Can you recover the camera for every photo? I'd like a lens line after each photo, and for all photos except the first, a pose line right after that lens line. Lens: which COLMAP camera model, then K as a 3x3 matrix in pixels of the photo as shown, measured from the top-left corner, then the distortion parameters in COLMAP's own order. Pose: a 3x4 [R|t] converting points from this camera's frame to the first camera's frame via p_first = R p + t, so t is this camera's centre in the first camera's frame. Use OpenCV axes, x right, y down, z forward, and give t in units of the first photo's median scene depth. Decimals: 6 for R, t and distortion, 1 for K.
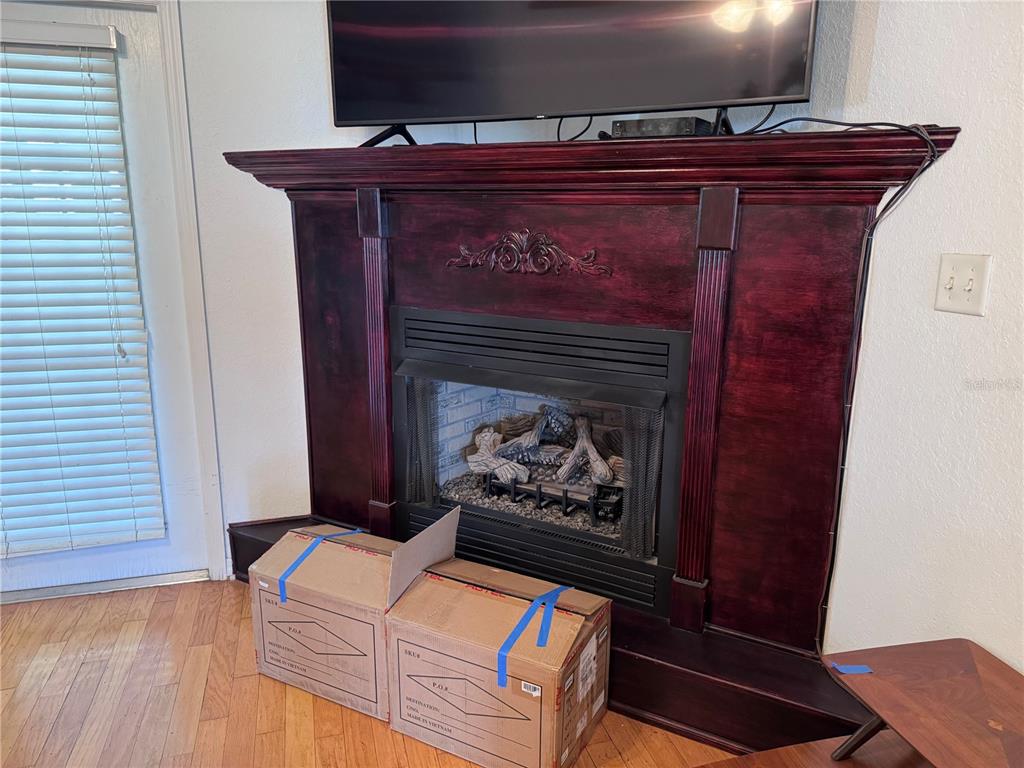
lens RADIAL K [[734.9, 0, 507.2], [0, 734.9, 382.2], [0, 0, 1]] dist [0.040304, -0.012054]
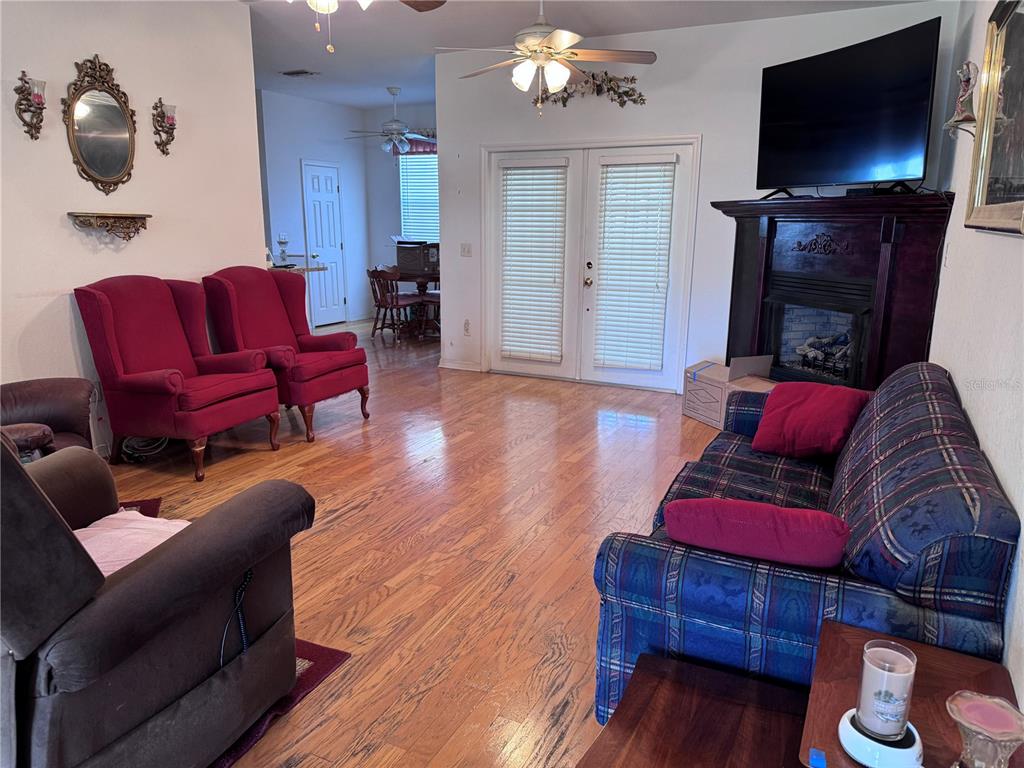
lens RADIAL K [[734.9, 0, 511.1], [0, 734.9, 381.5], [0, 0, 1]] dist [0.040304, -0.012054]
pose [[0.755077, 0.144422, -0.639532, 0.724024], [-0.165561, 0.985826, 0.027150, 0.292656], [0.634388, 0.085381, 0.768285, -1.152776]]
